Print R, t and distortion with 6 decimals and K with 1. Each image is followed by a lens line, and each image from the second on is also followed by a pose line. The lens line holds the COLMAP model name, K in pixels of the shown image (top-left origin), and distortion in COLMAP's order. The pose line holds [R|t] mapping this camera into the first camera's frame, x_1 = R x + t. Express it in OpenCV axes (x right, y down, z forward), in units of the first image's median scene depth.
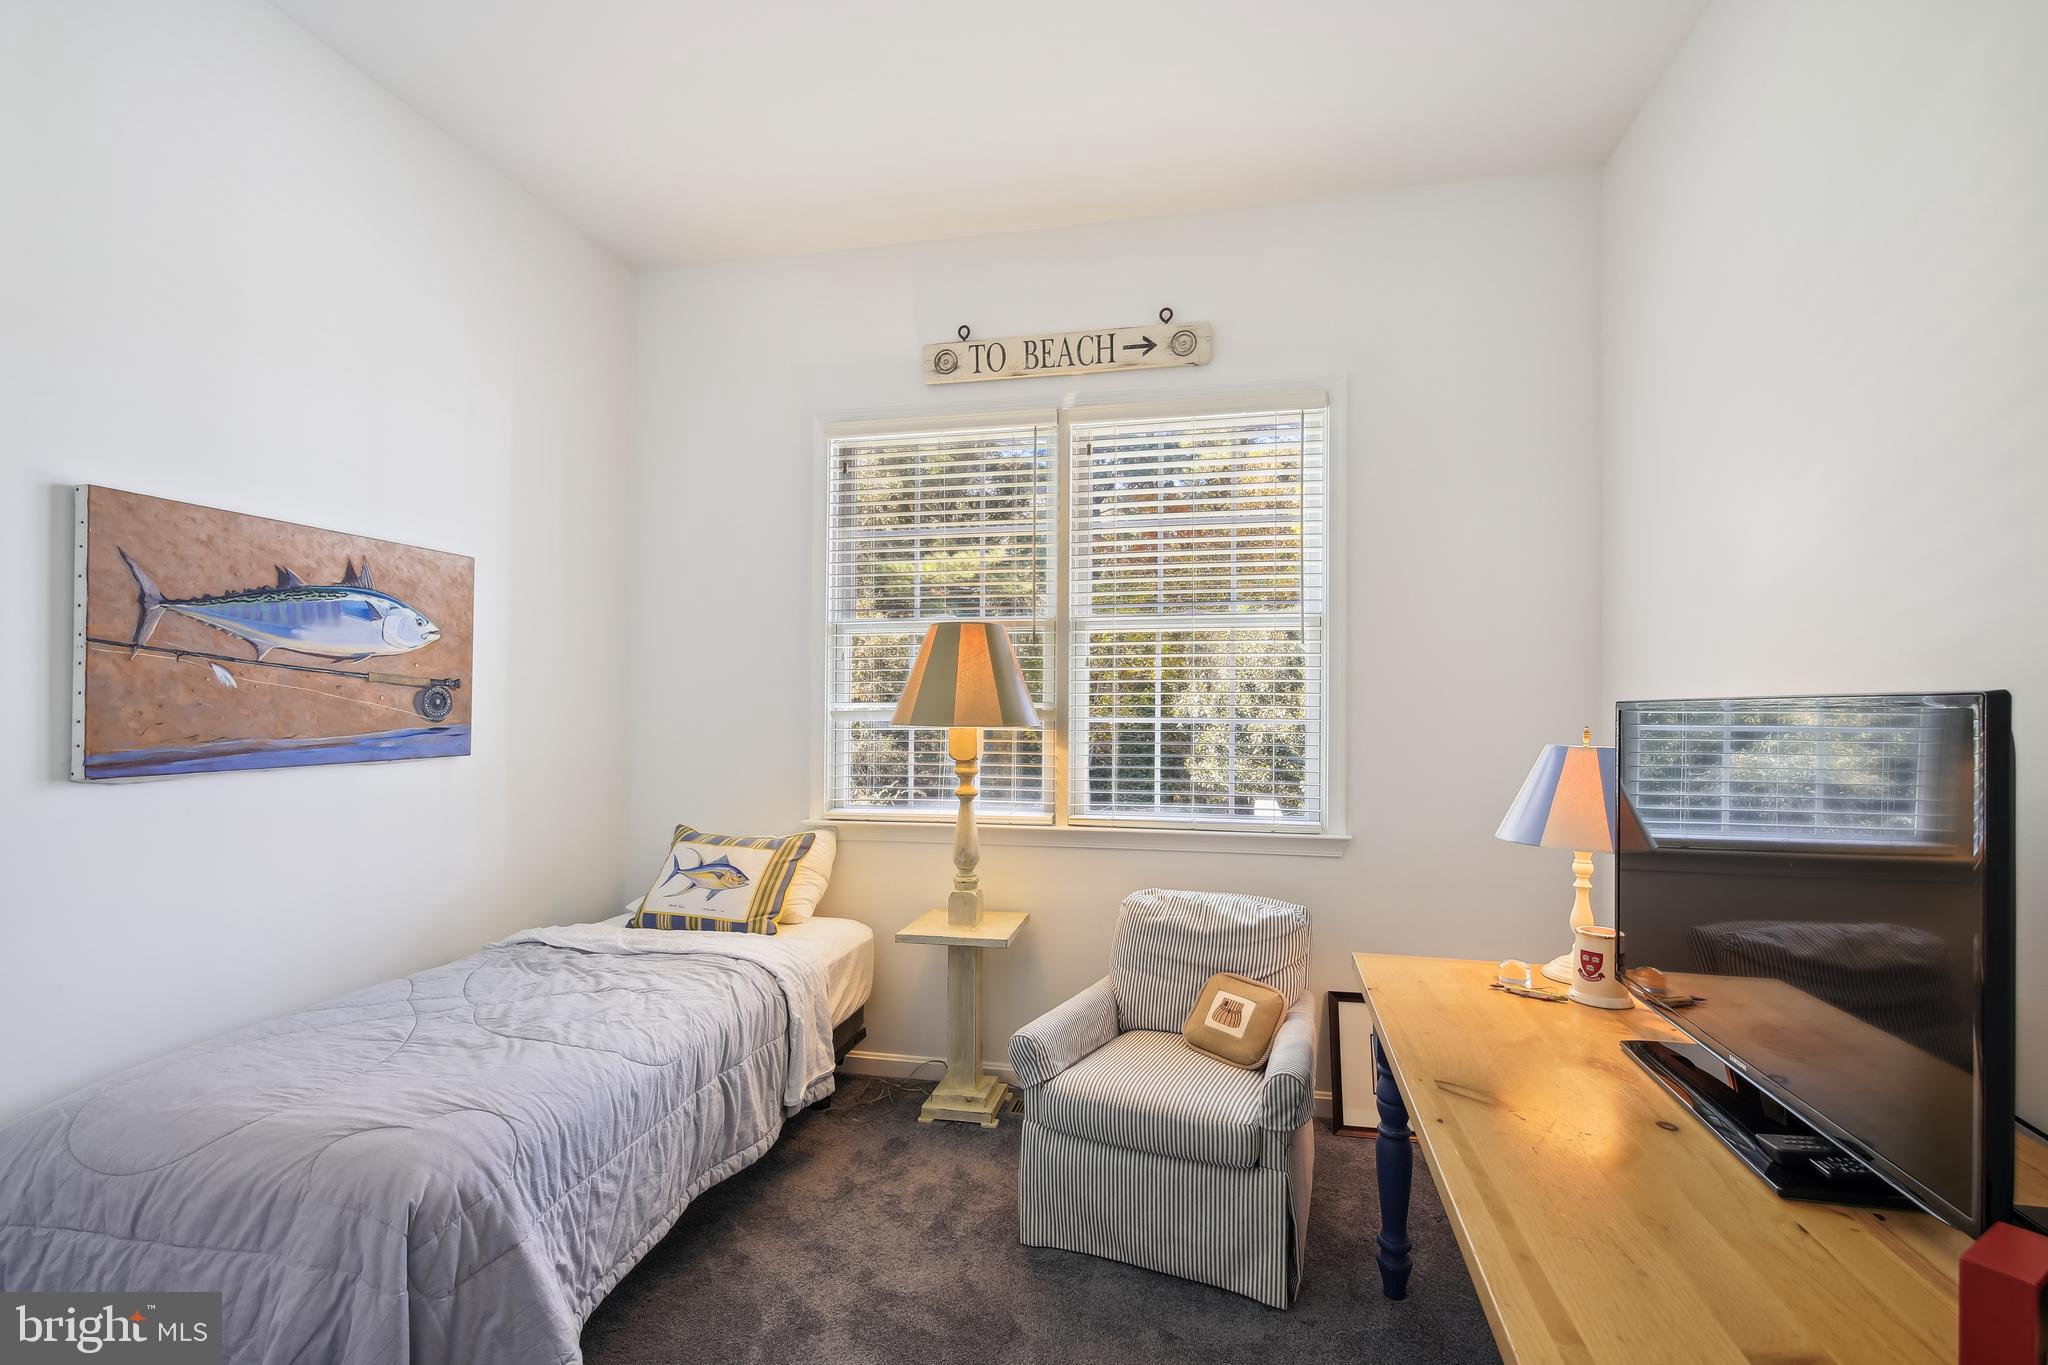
lens RADIAL K [[897.1, 0, 1036.3], [0, 897.1, 702.4], [0, 0, 1]] dist [0.007683, -0.005301]
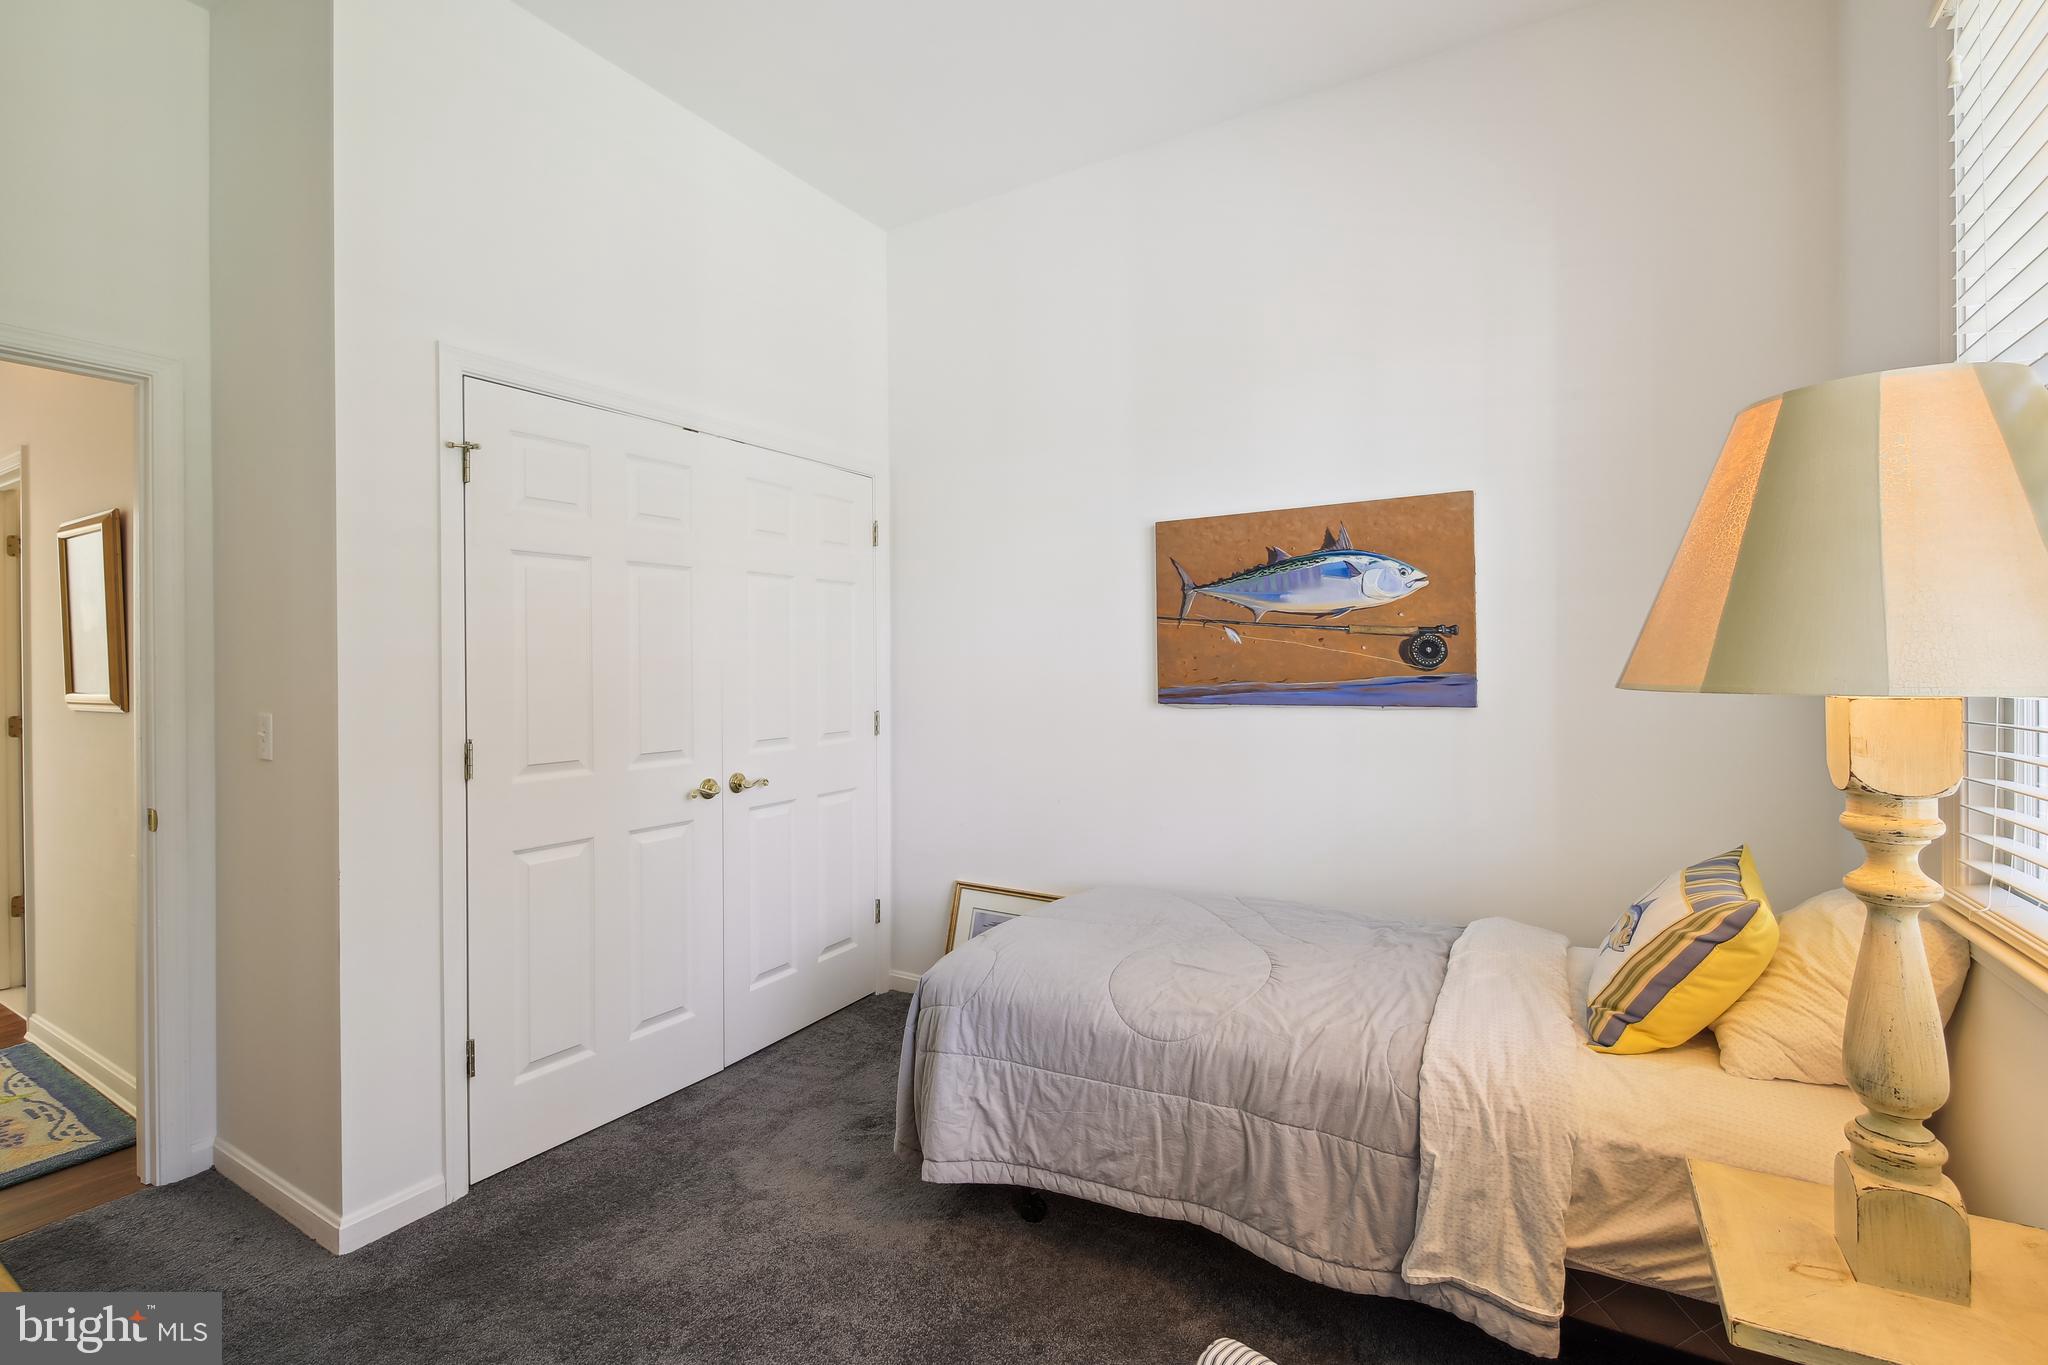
lens RADIAL K [[897.1, 0, 1042.2], [0, 897.1, 664.1], [0, 0, 1]] dist [0.007683, -0.005301]
pose [[-0.307187, 0.001598, -0.951648, 0.443275], [0.014358, 0.999893, -0.002956, 0.013109], [0.951541, -0.014572, -0.307177, 1.032962]]
